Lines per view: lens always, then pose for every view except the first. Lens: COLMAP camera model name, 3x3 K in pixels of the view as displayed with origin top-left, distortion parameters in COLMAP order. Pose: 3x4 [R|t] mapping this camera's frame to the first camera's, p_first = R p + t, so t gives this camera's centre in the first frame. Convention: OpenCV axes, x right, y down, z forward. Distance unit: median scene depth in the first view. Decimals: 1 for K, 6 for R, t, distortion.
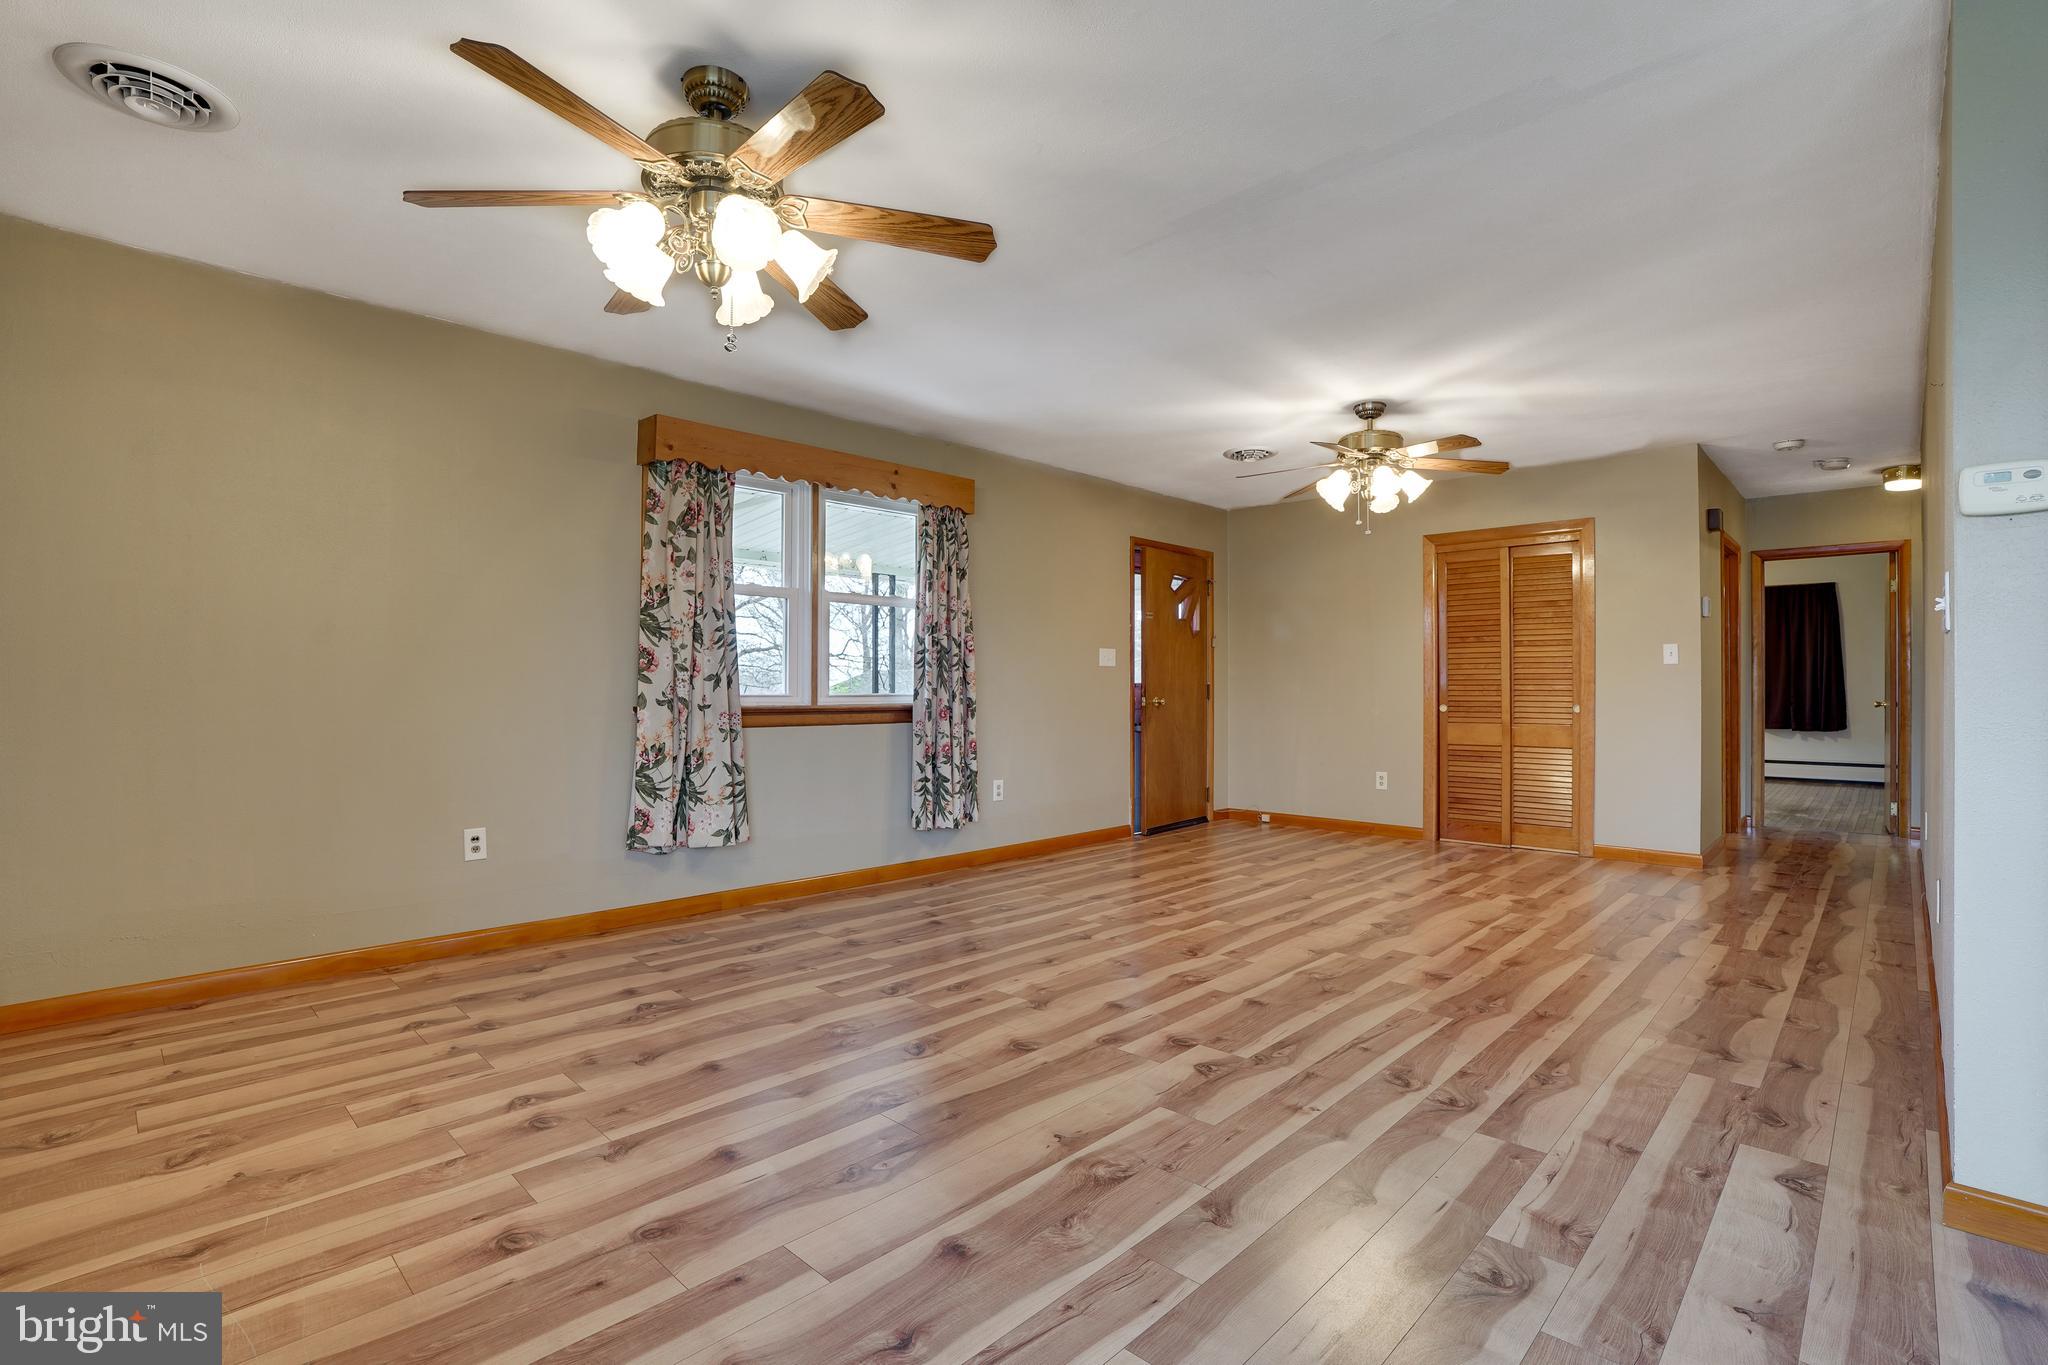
lens RADIAL K [[949.5, 0, 1016.4], [0, 949.5, 682.9], [0, 0, 1]] dist [-0.065915, 0.024754]
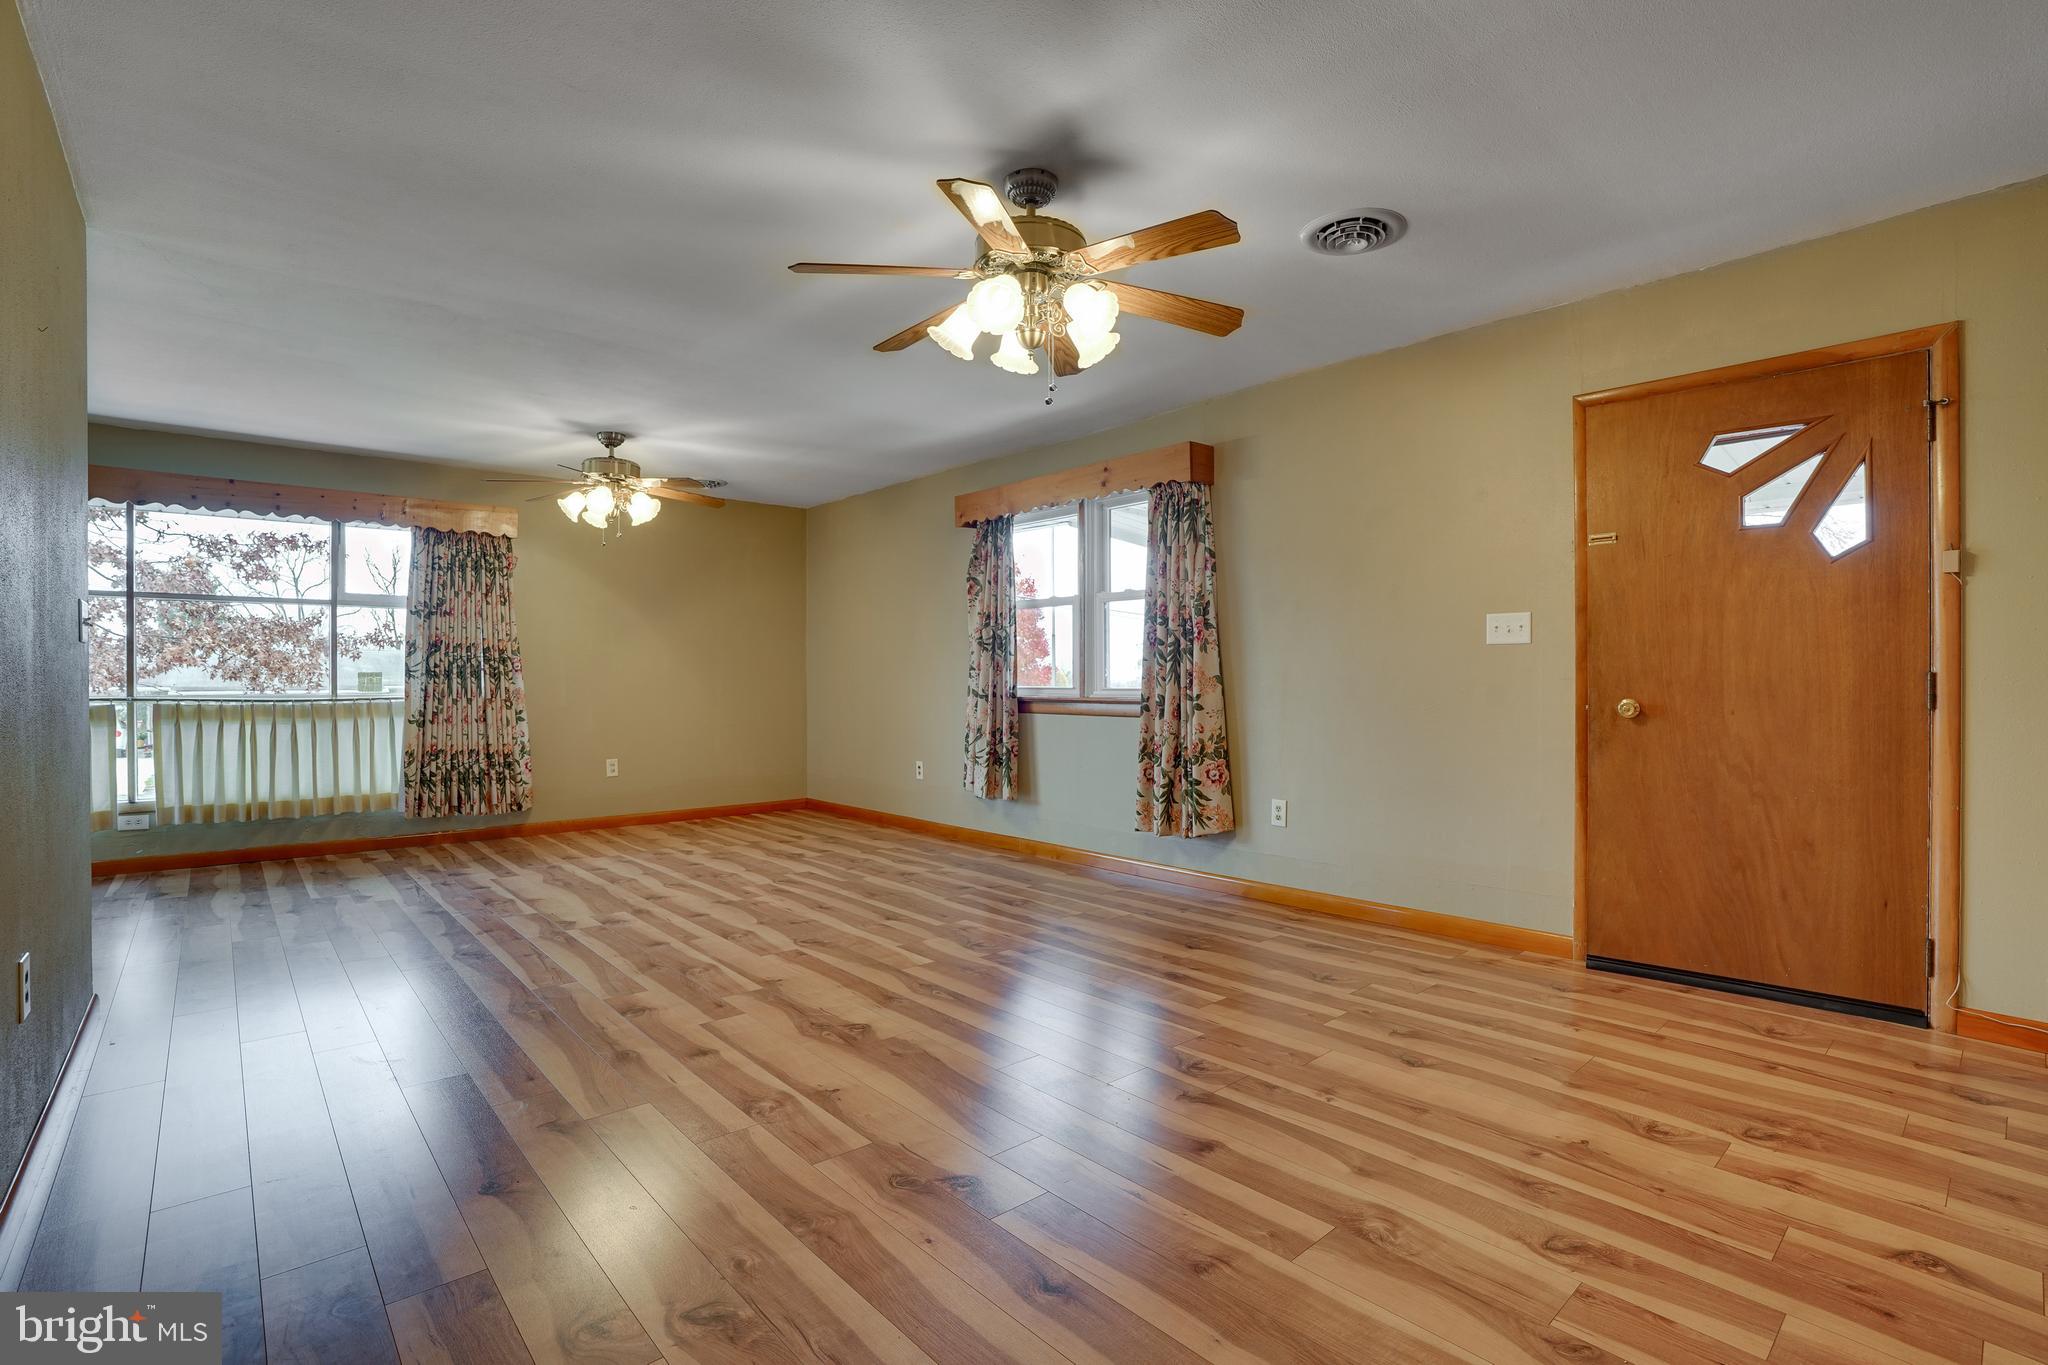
lens RADIAL K [[949.5, 0, 1016.4], [0, 949.5, 682.9], [0, 0, 1]] dist [-0.065915, 0.024754]
pose [[-0.079004, 0.000670, -0.996874, 1.271229], [0.006913, 0.999976, 0.000124, 0.008287], [0.996850, -0.006882, -0.079007, 1.399402]]
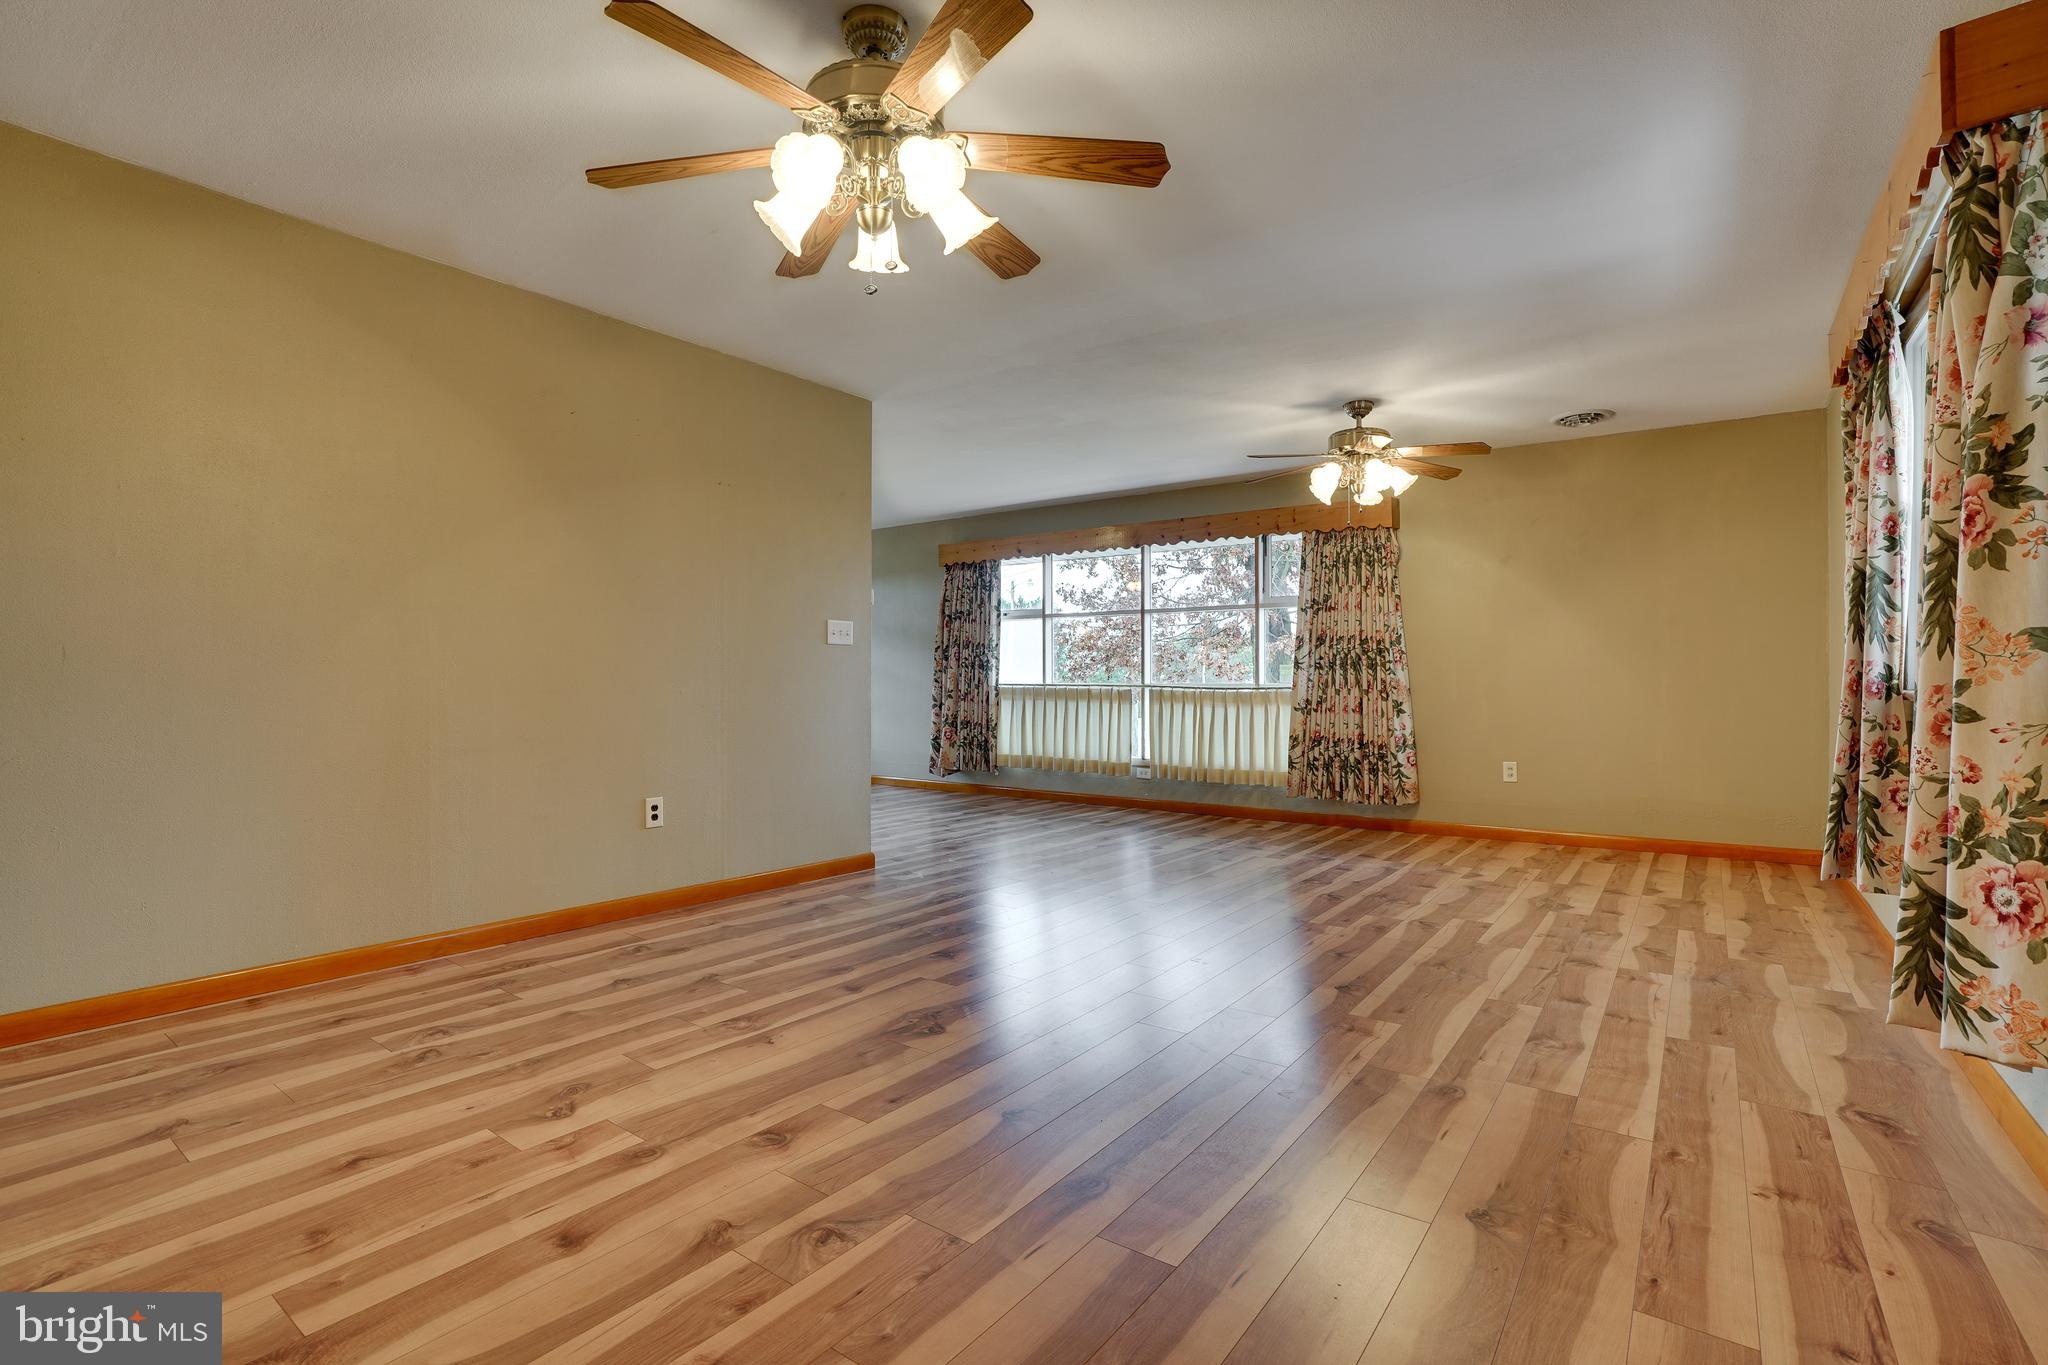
lens RADIAL K [[949.5, 0, 1016.4], [0, 949.5, 682.9], [0, 0, 1]] dist [-0.065915, 0.024754]
pose [[-0.991383, -0.004704, -0.130907, 0.497173], [-0.003912, 0.999972, -0.006303, 0.032607], [0.130933, -0.005737, -0.991375, 1.960311]]
